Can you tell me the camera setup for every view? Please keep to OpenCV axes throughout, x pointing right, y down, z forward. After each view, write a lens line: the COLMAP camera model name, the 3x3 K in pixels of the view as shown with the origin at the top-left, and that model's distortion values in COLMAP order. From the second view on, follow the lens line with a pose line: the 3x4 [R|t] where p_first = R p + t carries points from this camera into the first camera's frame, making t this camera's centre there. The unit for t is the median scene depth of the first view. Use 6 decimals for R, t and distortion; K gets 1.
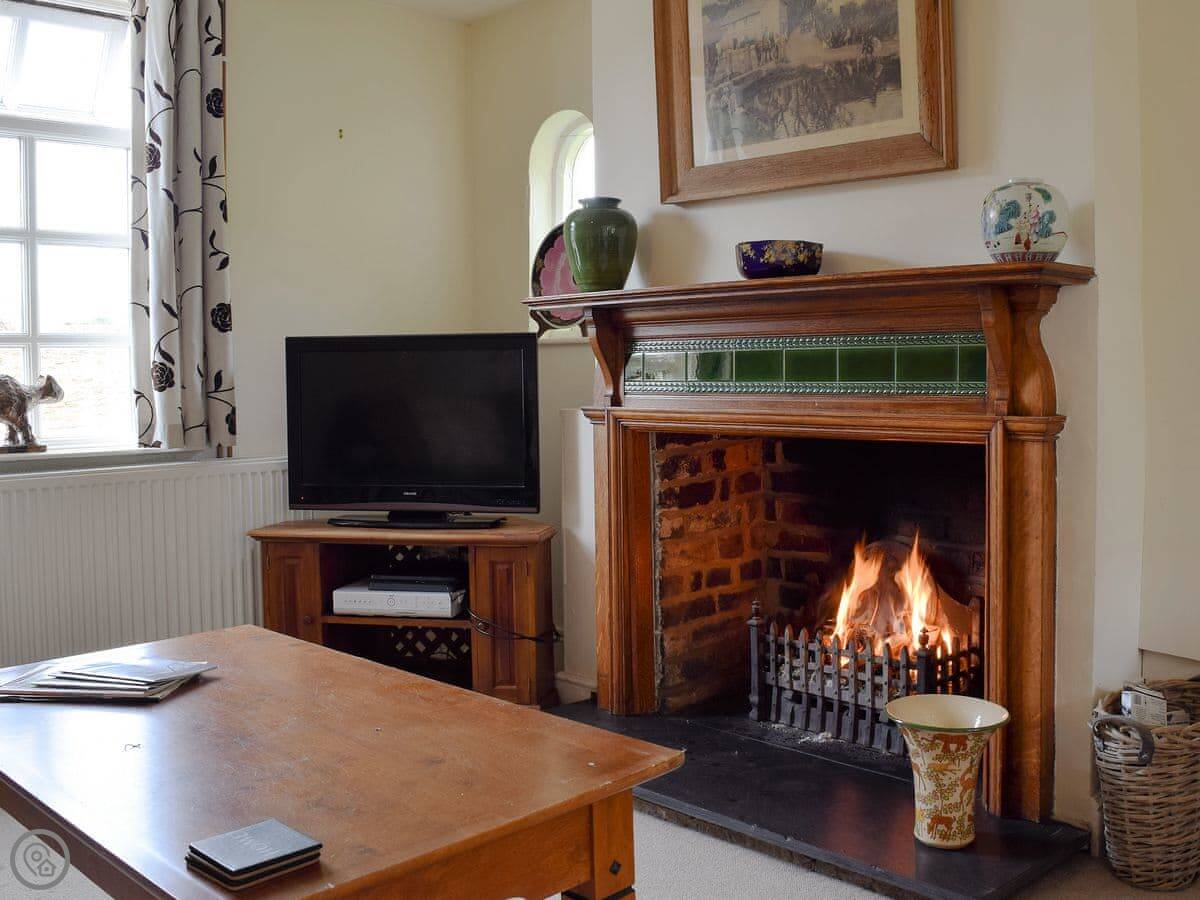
lens RADIAL K [[1123.9, 0, 600.0], [0, 1123.9, 450.0], [0, 0, 1]] dist [-0.103846, 0.019145]
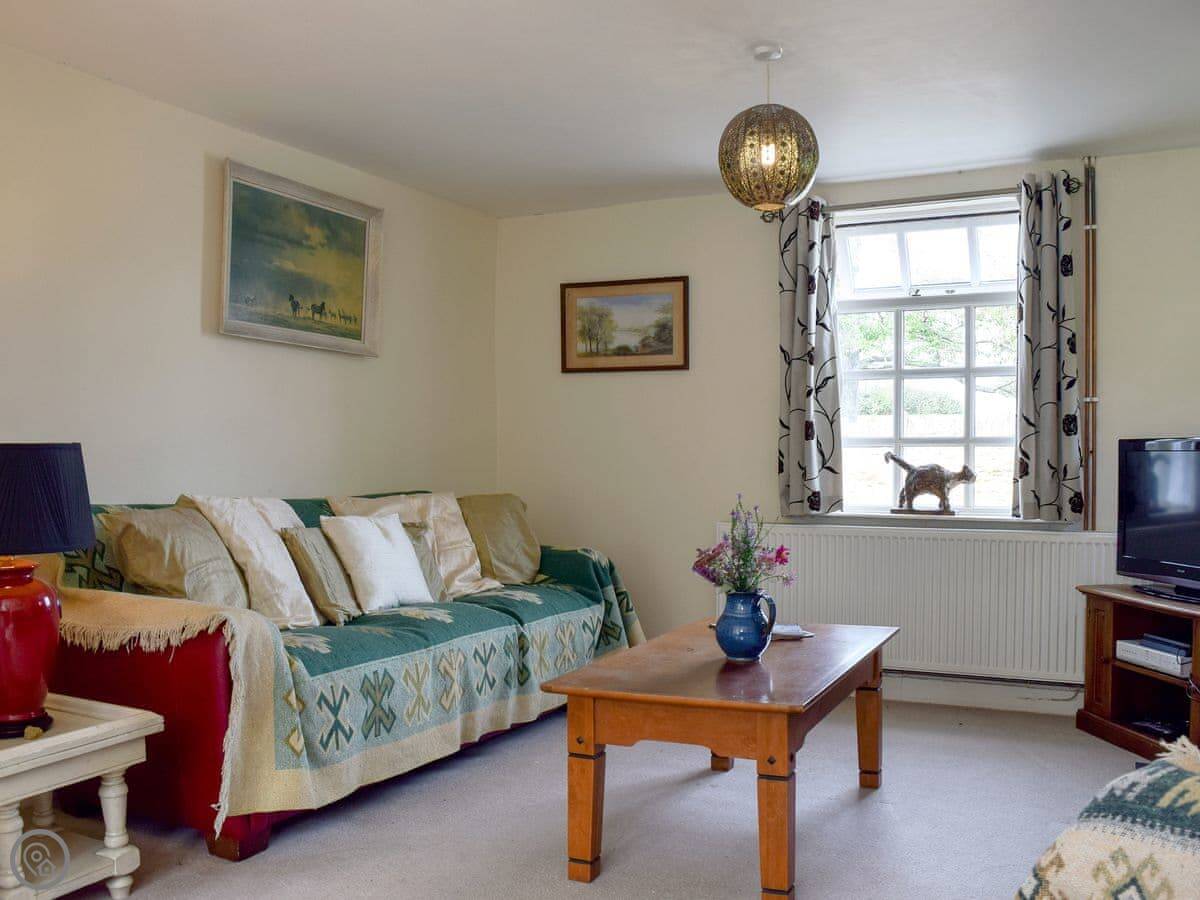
lens RADIAL K [[1123.9, 0, 600.0], [0, 1123.9, 450.0], [0, 0, 1]] dist [-0.103846, 0.019145]
pose [[0.277826, 0.009017, -0.960589, 1.665483], [-0.057549, 0.998316, -0.007273, -0.099444], [0.958906, 0.057302, 0.277877, 0.187783]]
